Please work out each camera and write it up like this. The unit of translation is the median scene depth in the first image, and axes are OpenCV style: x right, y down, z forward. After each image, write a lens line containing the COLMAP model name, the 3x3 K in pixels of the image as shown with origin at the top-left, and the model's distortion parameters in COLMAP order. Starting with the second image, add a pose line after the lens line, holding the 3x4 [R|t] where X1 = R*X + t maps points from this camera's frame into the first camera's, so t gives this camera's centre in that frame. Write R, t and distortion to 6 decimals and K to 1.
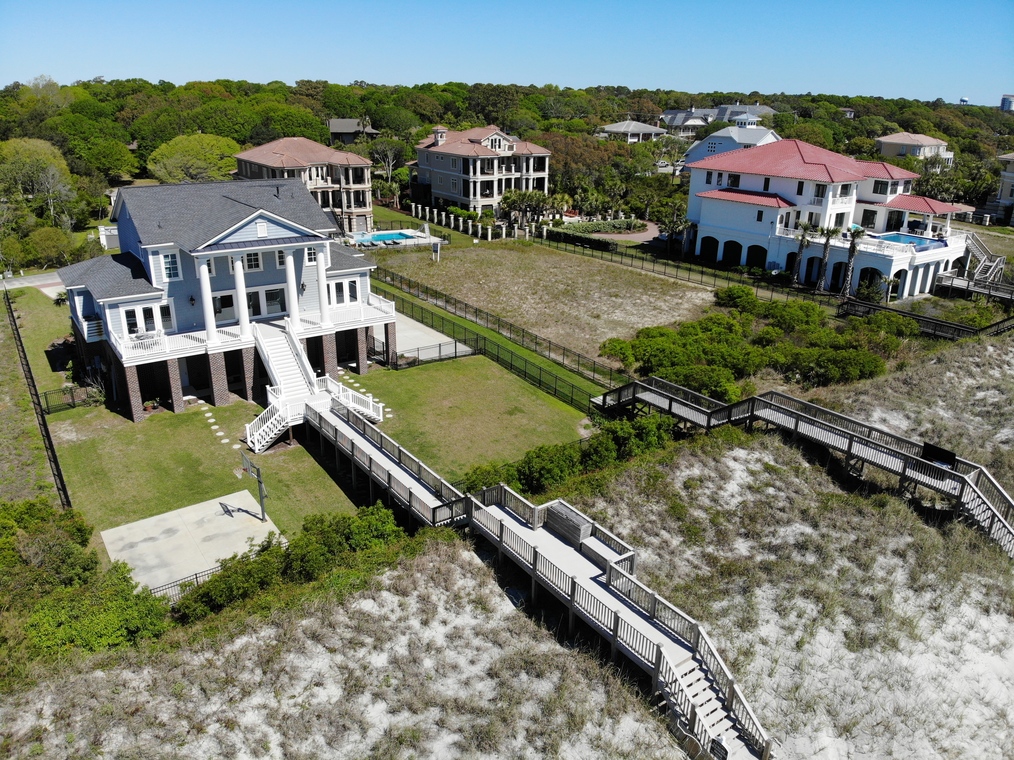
lens RADIAL K [[737.6, 0, 496.5], [0, 737.6, 376.6], [0, 0, 1]] dist [0.116801, -0.278884]
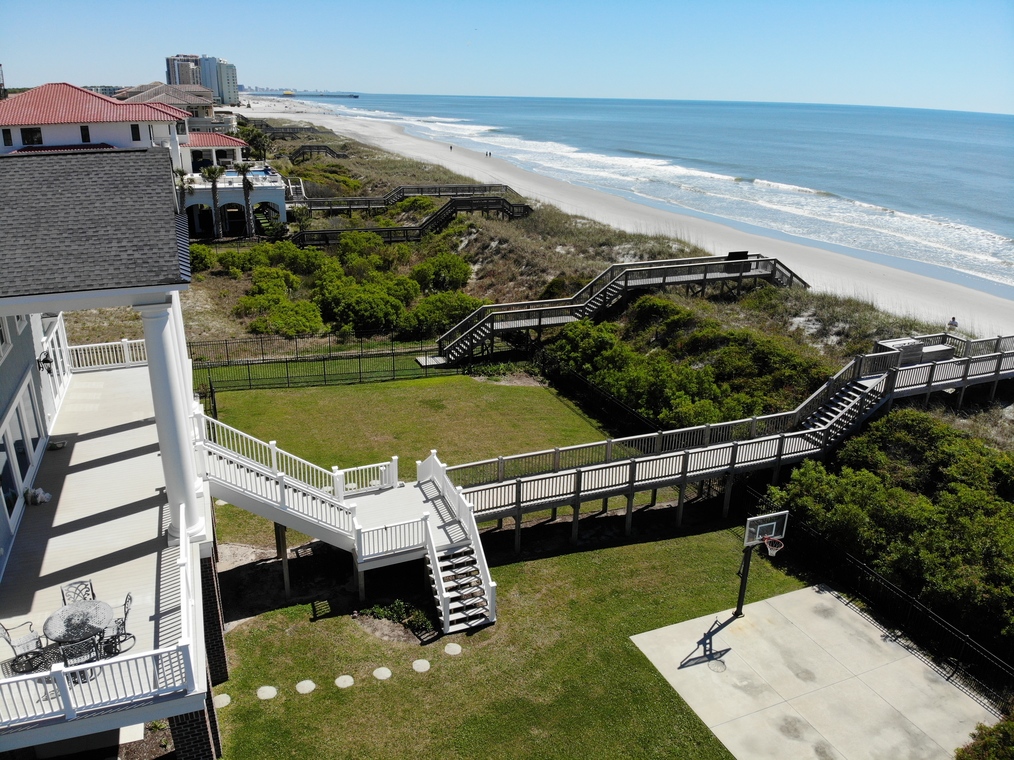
lens RADIAL K [[737.9, 0, 499.2], [0, 737.9, 378.8], [0, 0, 1]] dist [0.086959, -0.206344]
pose [[0.232081, -0.355622, 0.905357, -0.595334], [0.328424, 0.904759, 0.271199, -0.148044], [-0.915574, 0.234401, 0.326772, 0.666222]]
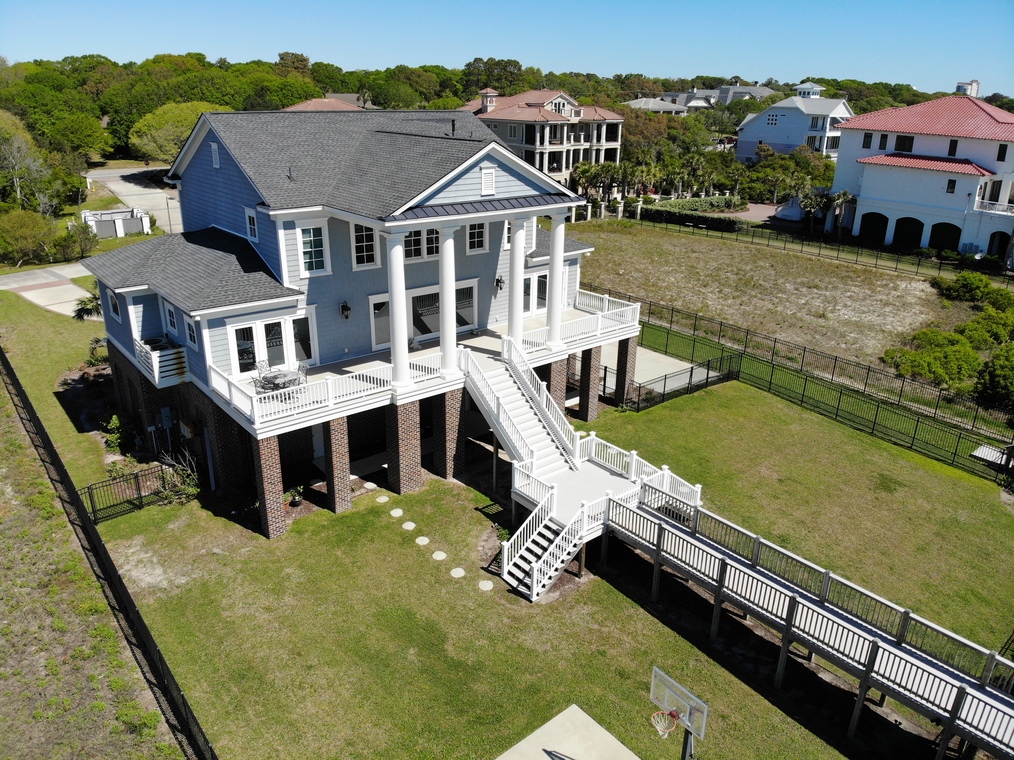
lens RADIAL K [[737.9, 0, 499.2], [0, 737.9, 378.8], [0, 0, 1]] dist [0.086959, -0.206344]
pose [[0.997677, -0.025453, 0.063186, -0.313398], [0.024761, 0.999625, 0.011715, -0.050227], [-0.063460, -0.010123, 0.997933, 0.404160]]
